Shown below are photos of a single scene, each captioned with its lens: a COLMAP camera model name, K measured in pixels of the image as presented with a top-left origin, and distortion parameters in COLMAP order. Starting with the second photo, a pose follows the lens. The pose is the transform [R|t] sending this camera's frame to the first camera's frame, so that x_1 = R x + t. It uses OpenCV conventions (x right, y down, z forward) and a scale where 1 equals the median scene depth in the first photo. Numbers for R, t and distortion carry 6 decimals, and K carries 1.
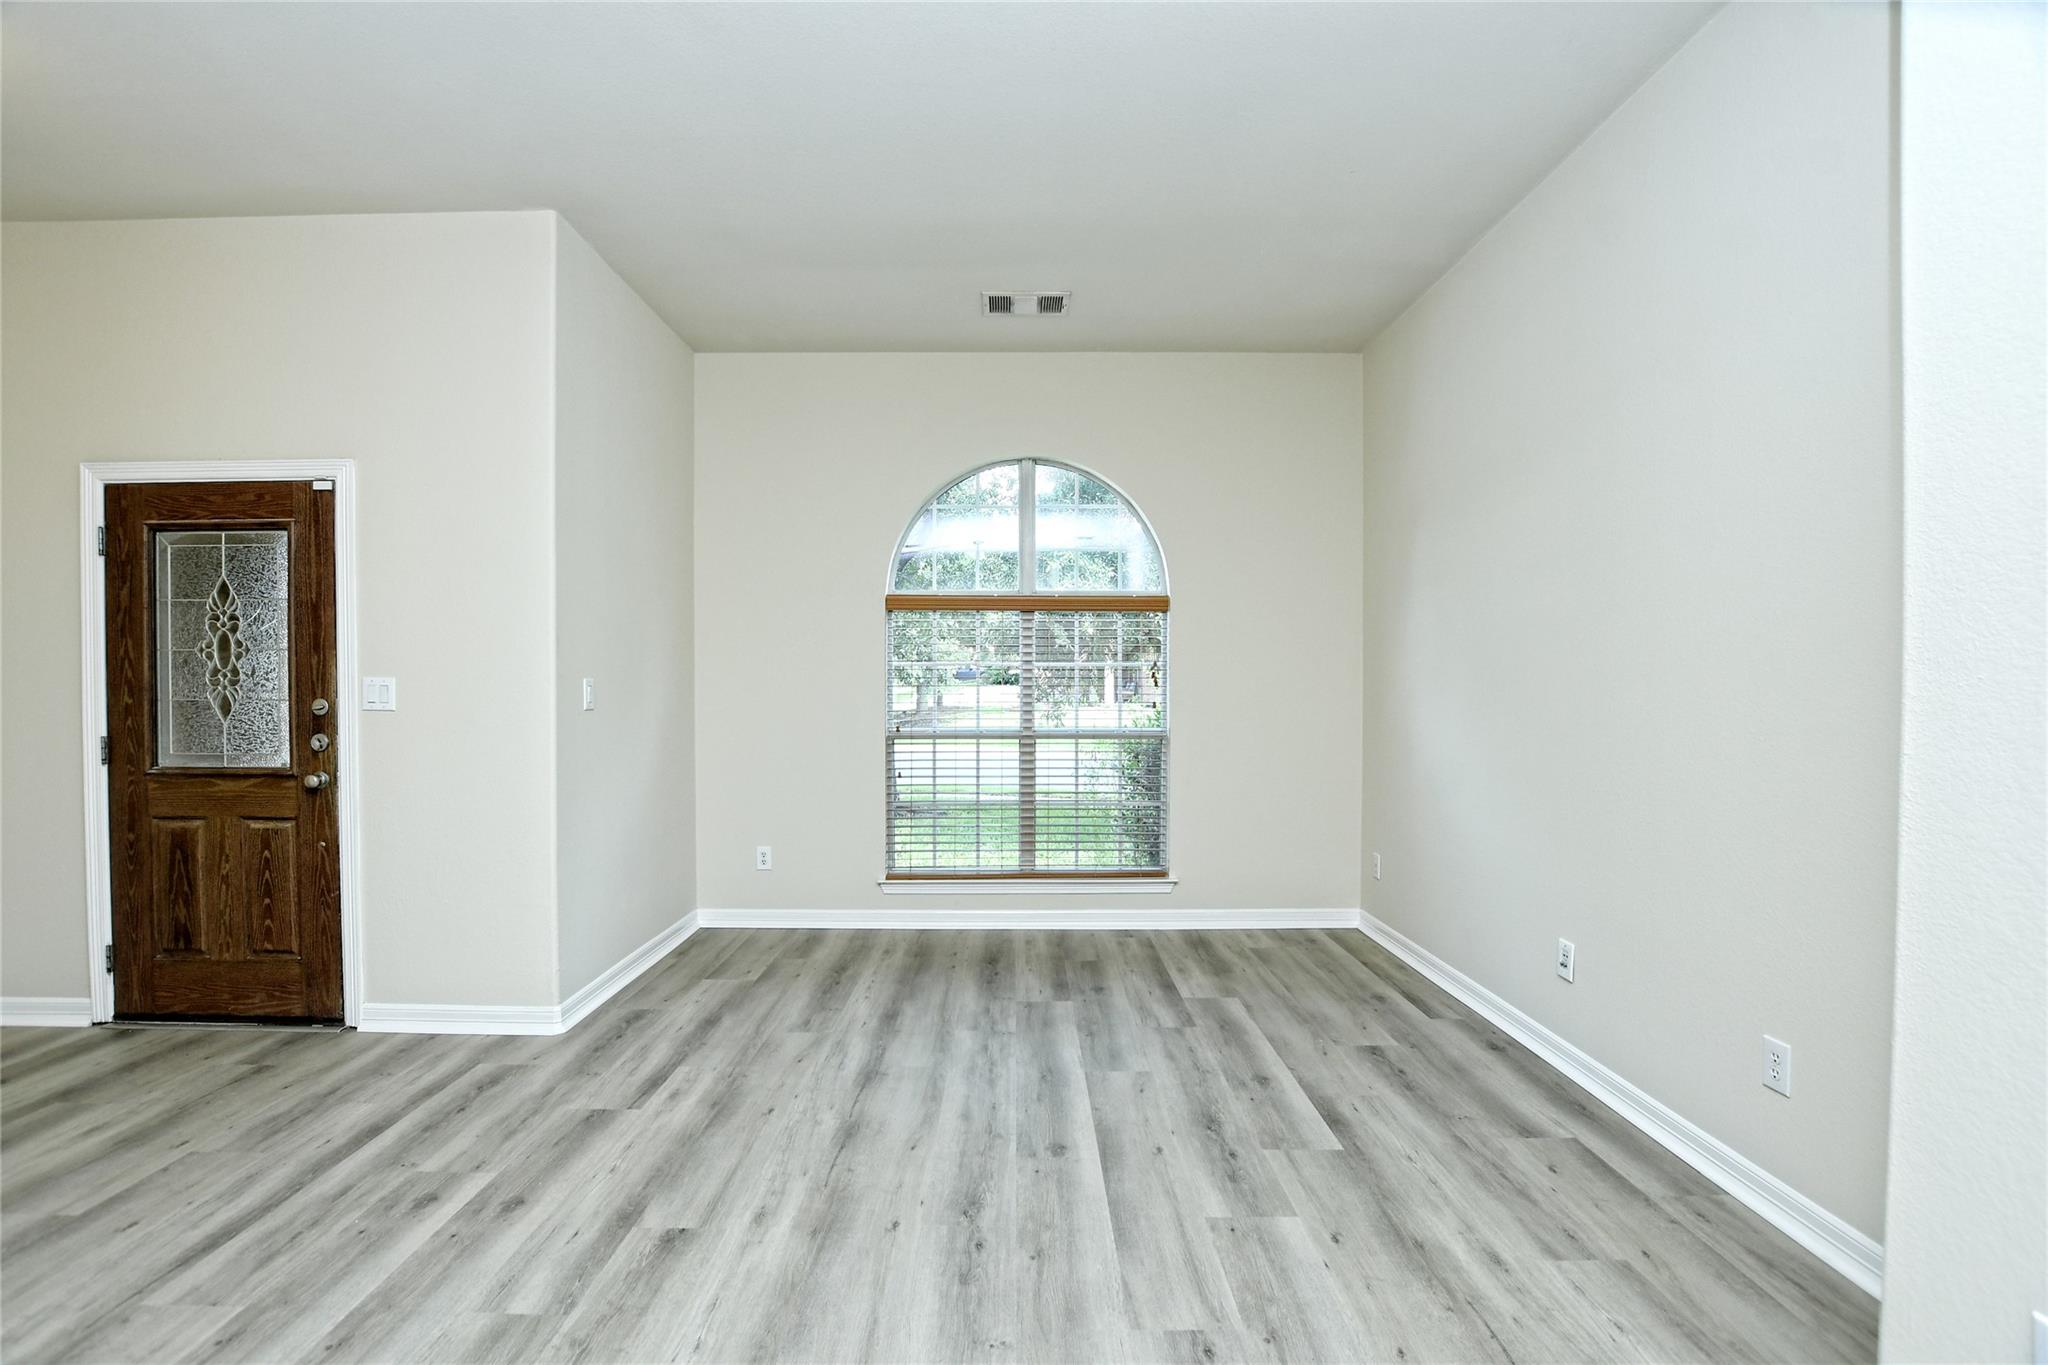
lens RADIAL K [[904.5, 0, 1009.0], [0, 904.5, 697.9], [0, 0, 1]] dist [-0.034504, 0.005646]
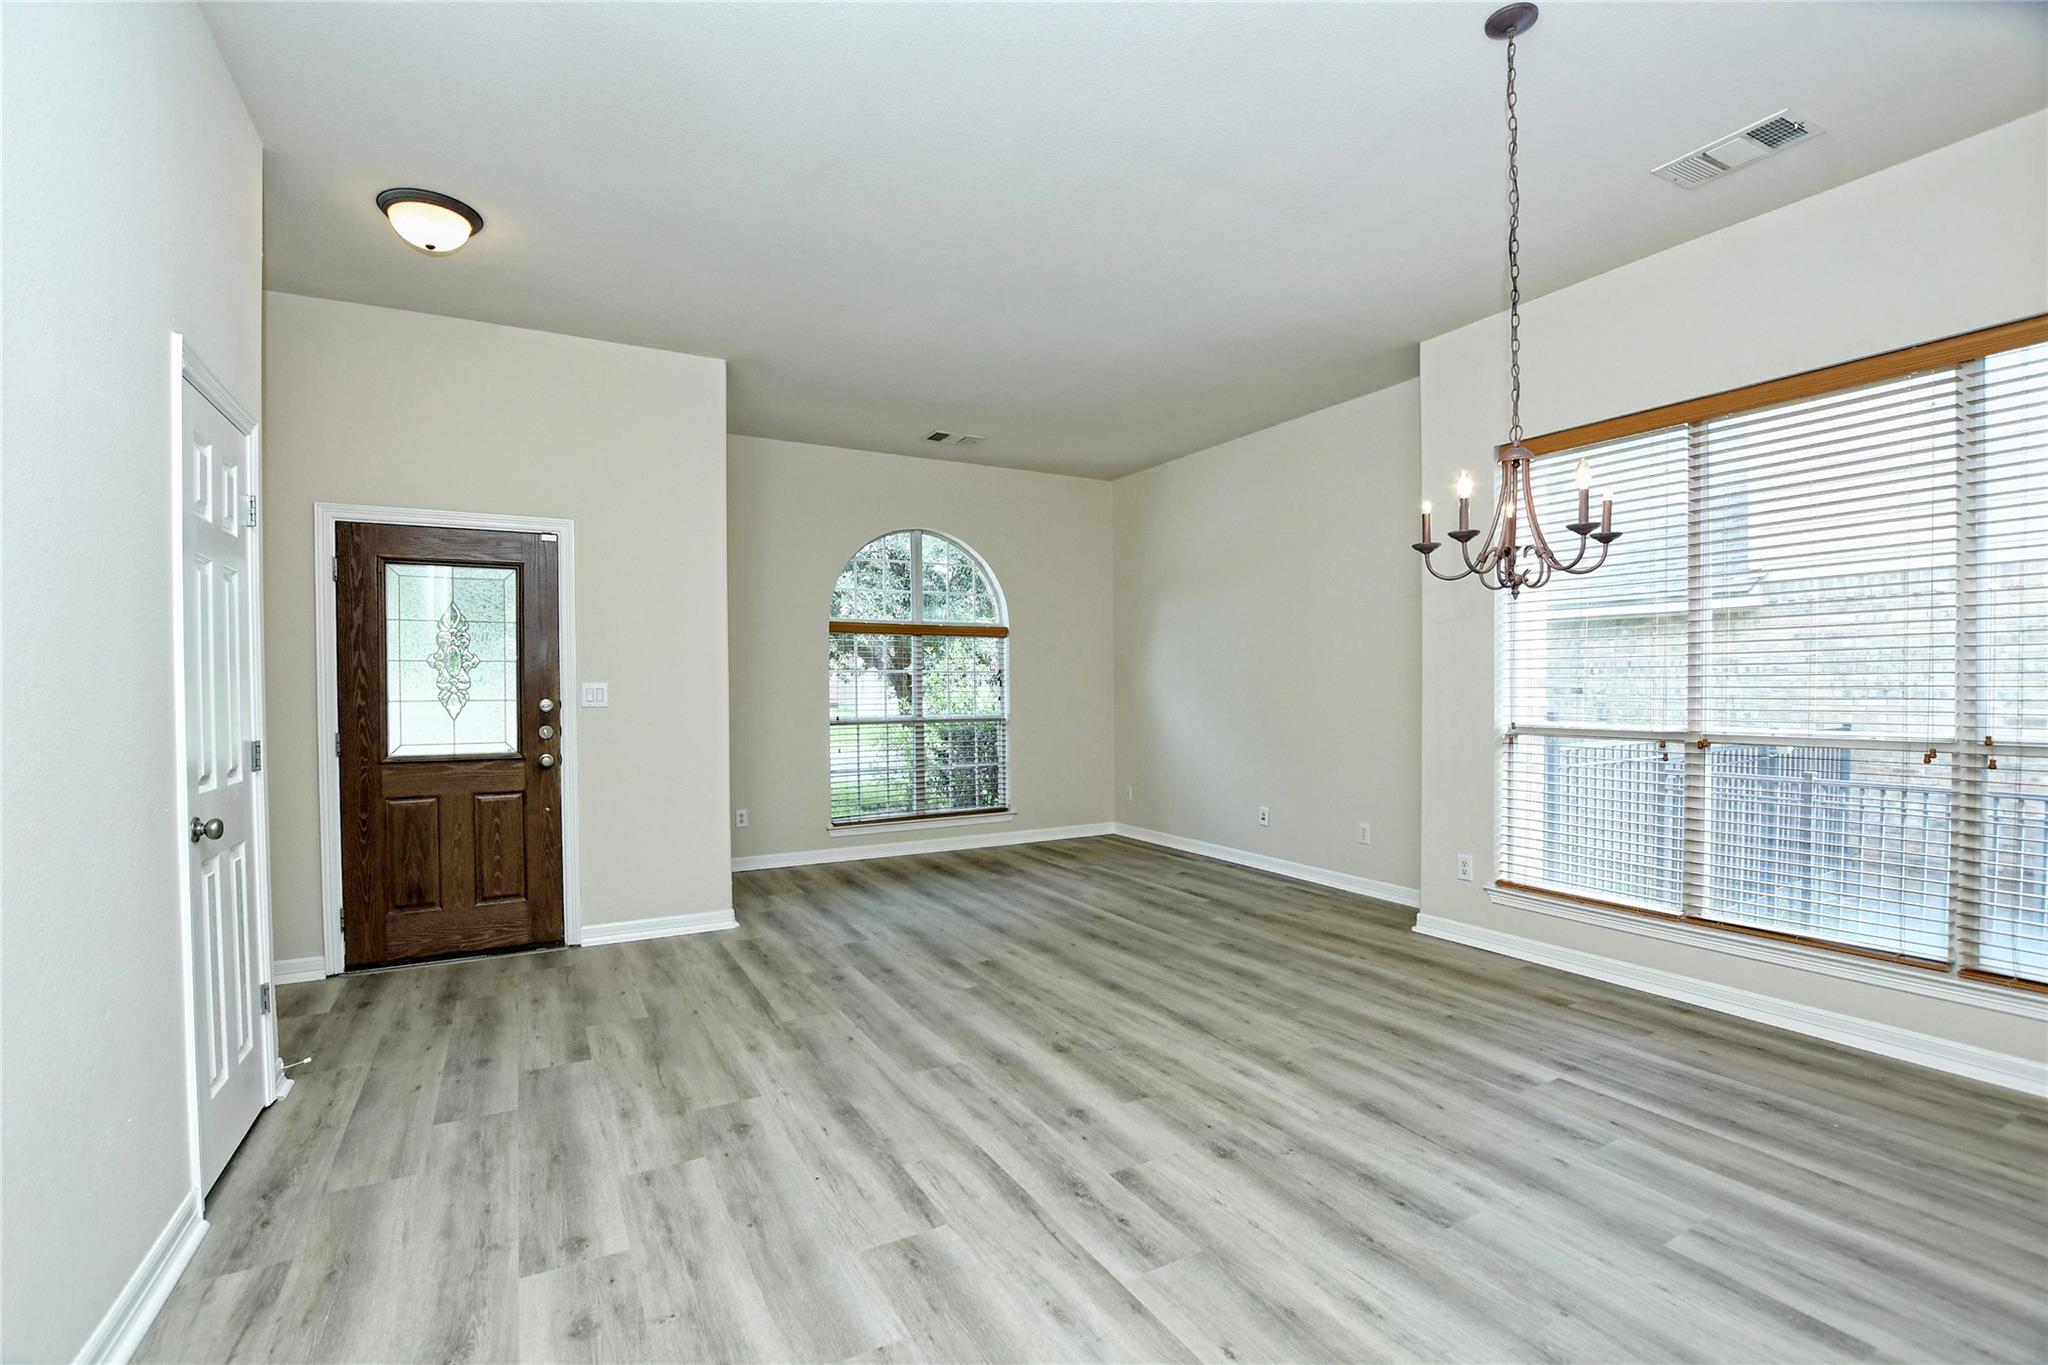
lens RADIAL K [[904.5, 0, 1009.0], [0, 904.5, 697.9], [0, 0, 1]] dist [-0.034504, 0.005646]
pose [[0.874488, -0.011731, 0.484905, -0.894327], [0.011926, 0.999925, 0.002684, 0.004188], [-0.484900, 0.003436, 0.874563, -0.544180]]
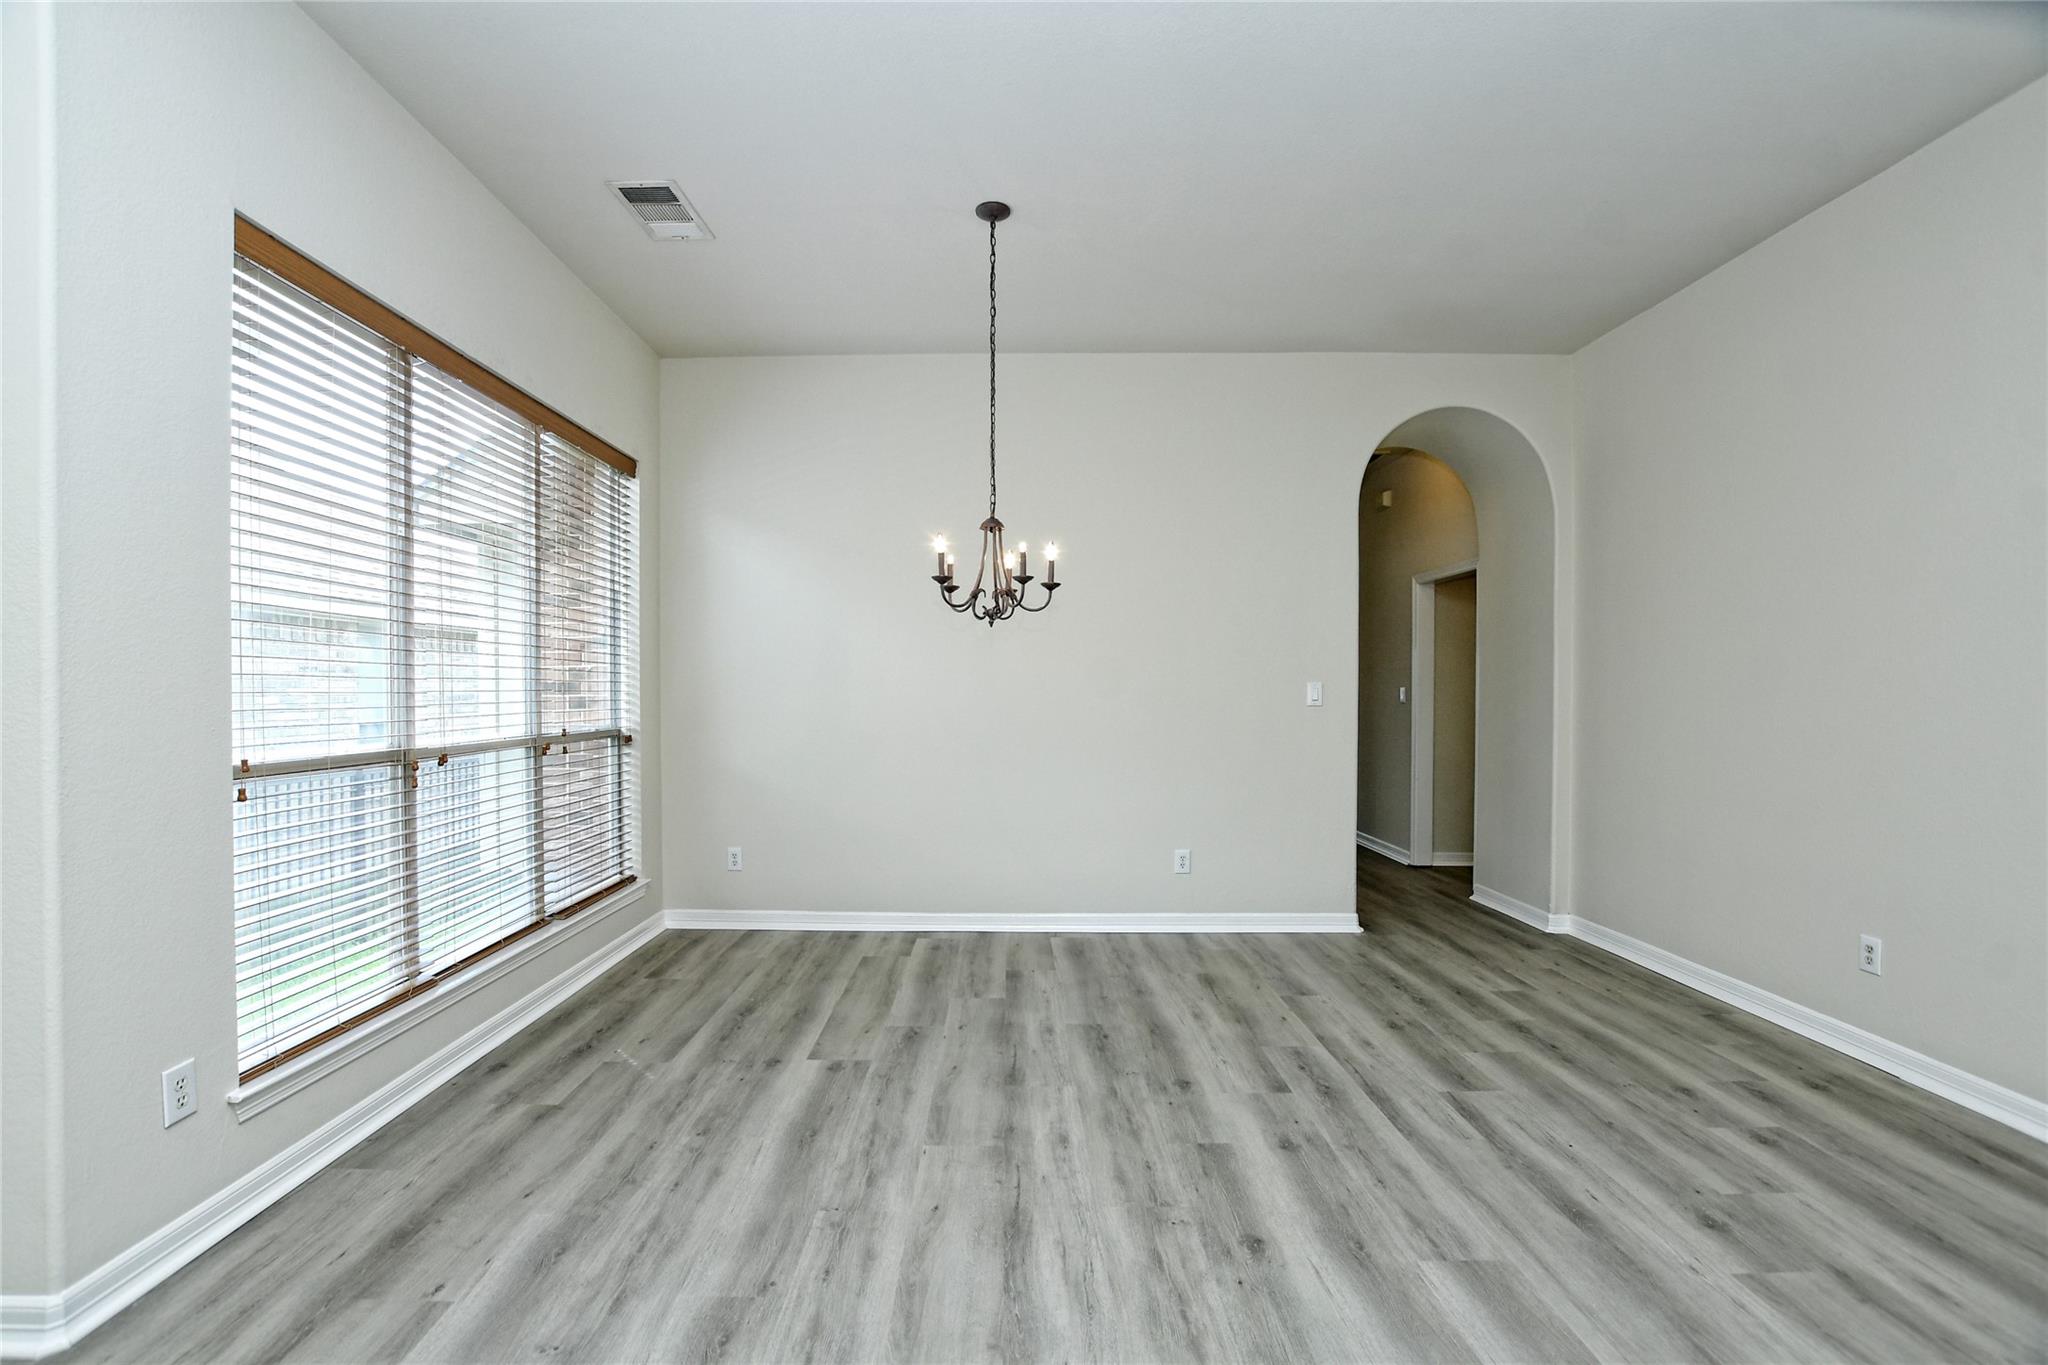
lens RADIAL K [[904.5, 0, 1009.0], [0, 904.5, 697.9], [0, 0, 1]] dist [-0.034504, 0.005646]
pose [[-0.999941, -0.004385, -0.009964, -0.142901], [-0.004580, 0.999795, 0.019717, -0.010792], [0.009876, 0.019762, -0.999756, 1.012741]]
